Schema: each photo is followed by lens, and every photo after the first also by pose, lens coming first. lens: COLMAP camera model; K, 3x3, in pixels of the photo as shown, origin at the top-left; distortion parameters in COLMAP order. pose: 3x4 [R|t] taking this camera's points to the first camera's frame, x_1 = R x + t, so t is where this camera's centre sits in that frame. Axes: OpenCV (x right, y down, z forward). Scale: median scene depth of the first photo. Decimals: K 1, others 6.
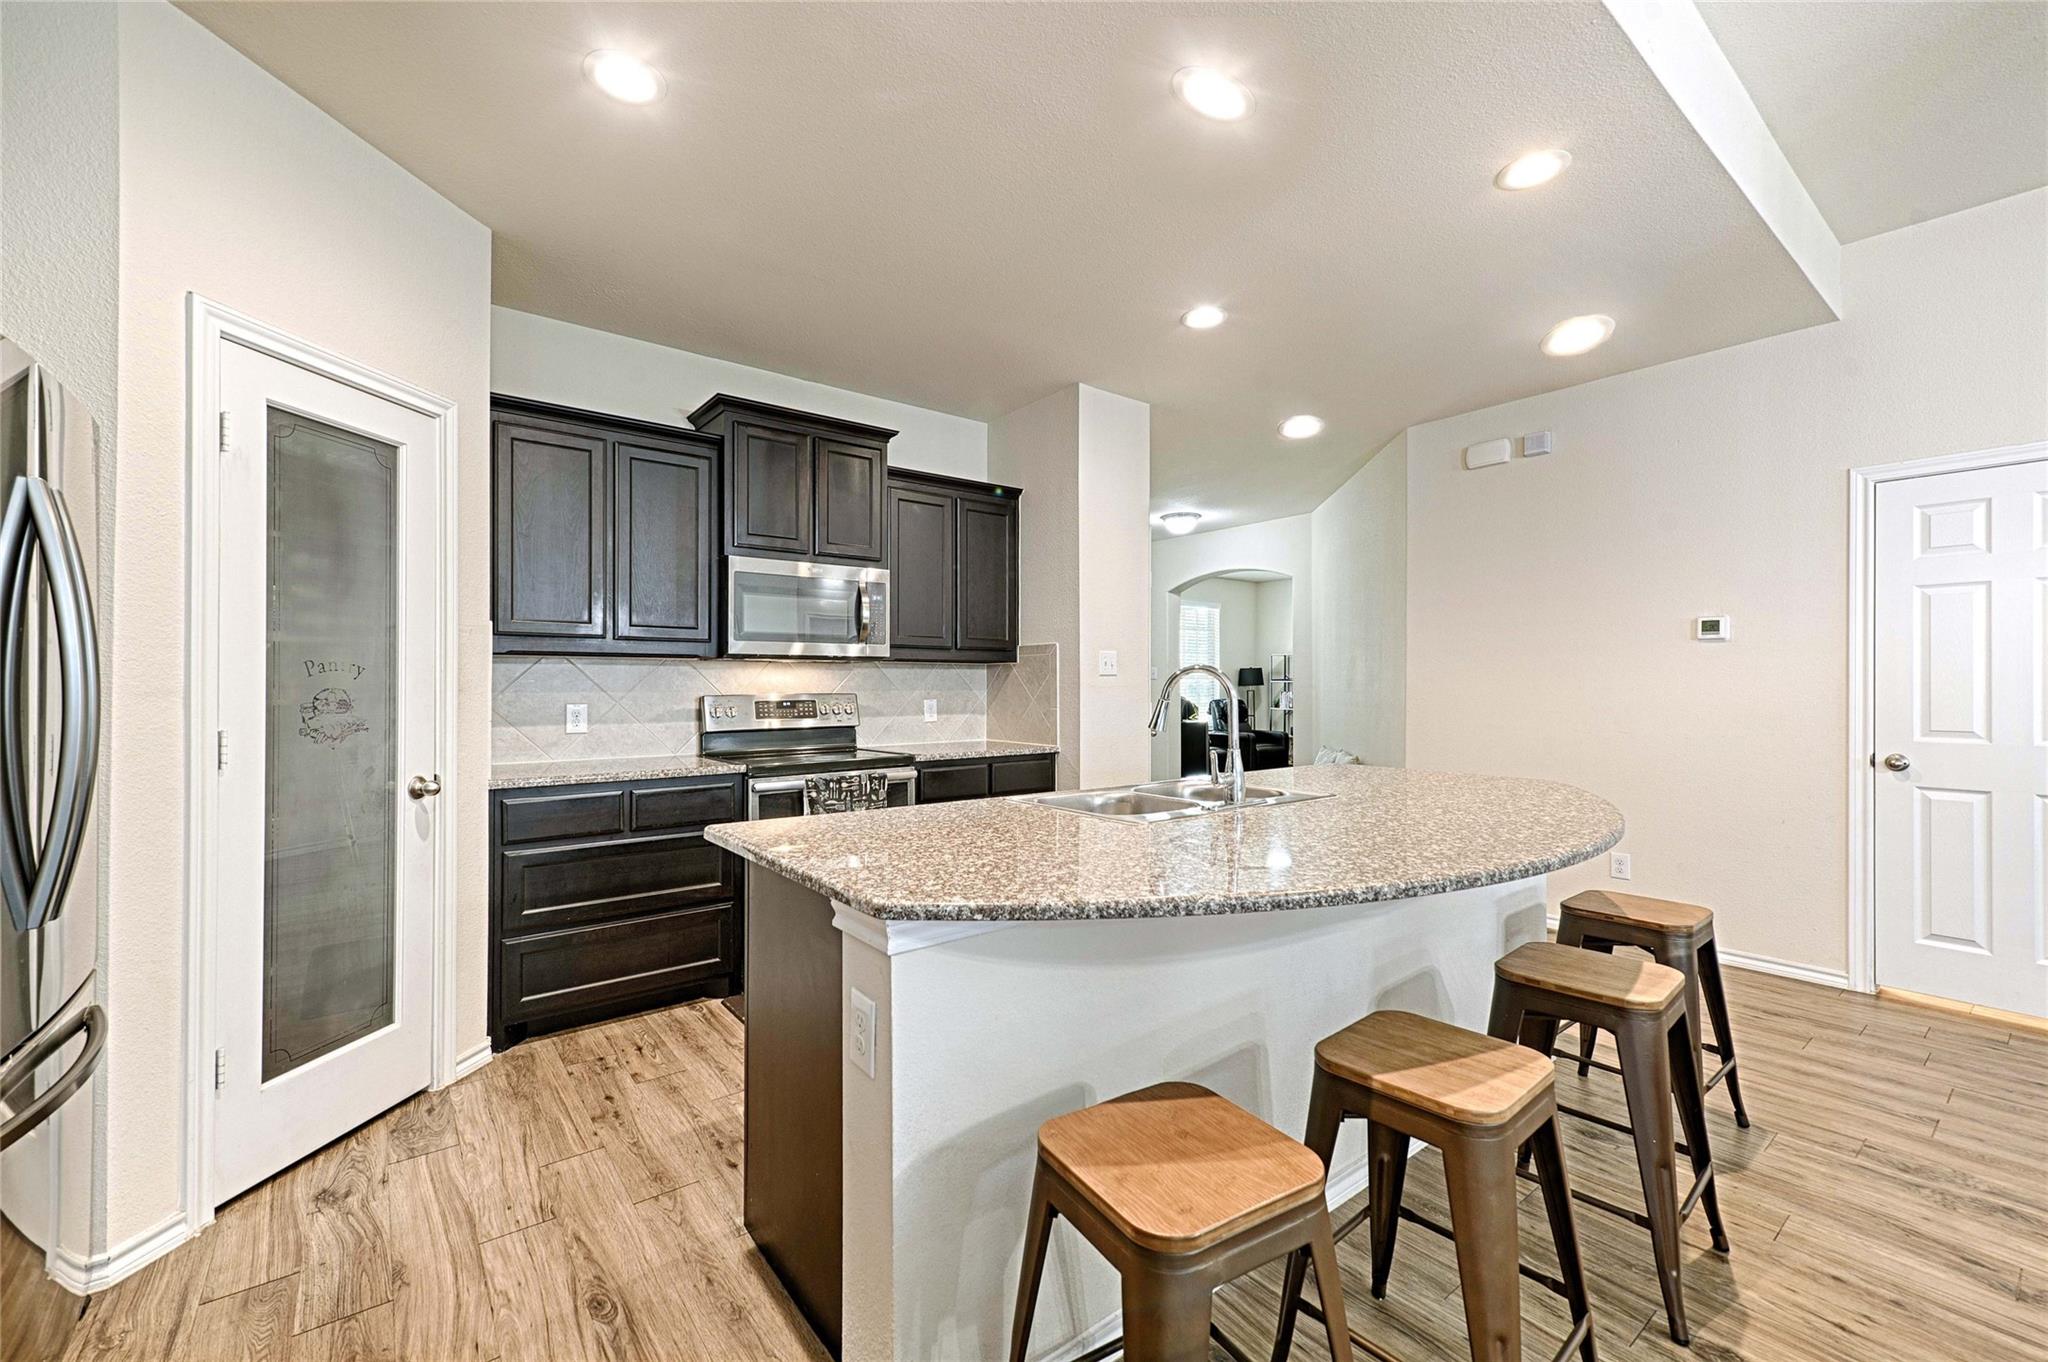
lens RADIAL K [[831.6, 0, 1026.7], [0, 831.6, 680.0], [0, 0, 1]] dist [-0.001239, -0.000388]
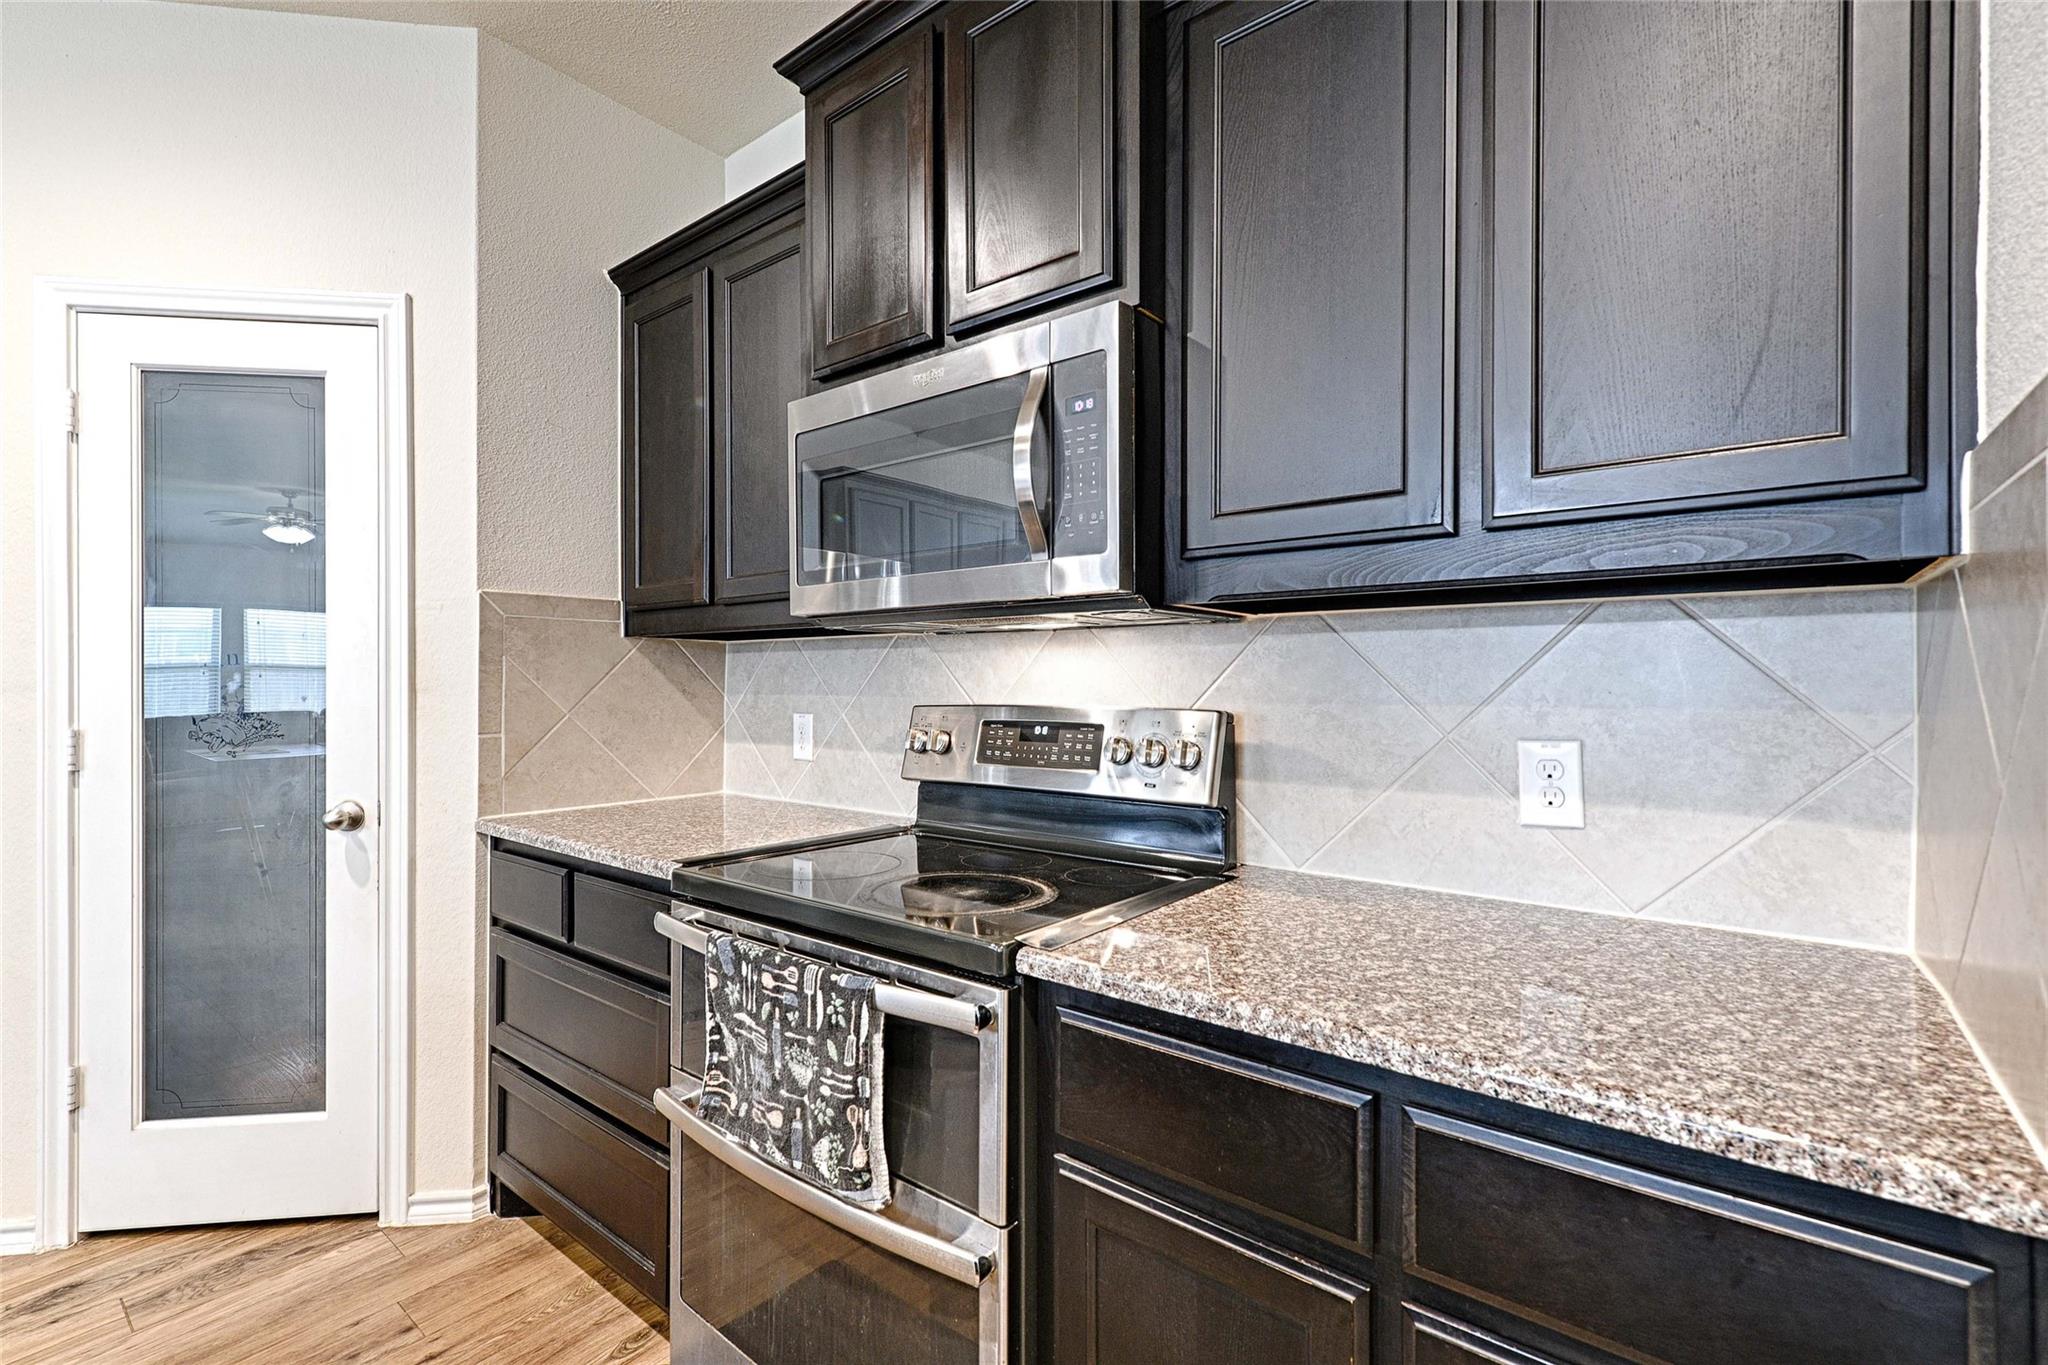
lens RADIAL K [[894.8, 0, 1026.7], [0, 894.8, 681.8], [0, 0, 1]] dist [0.002970, 0.000890]
pose [[0.239747, -0.001989, -0.970833, 0.214958], [0.001630, 0.999997, -0.001647, 0.008942], [0.970834, -0.001187, 0.239750, 1.389809]]
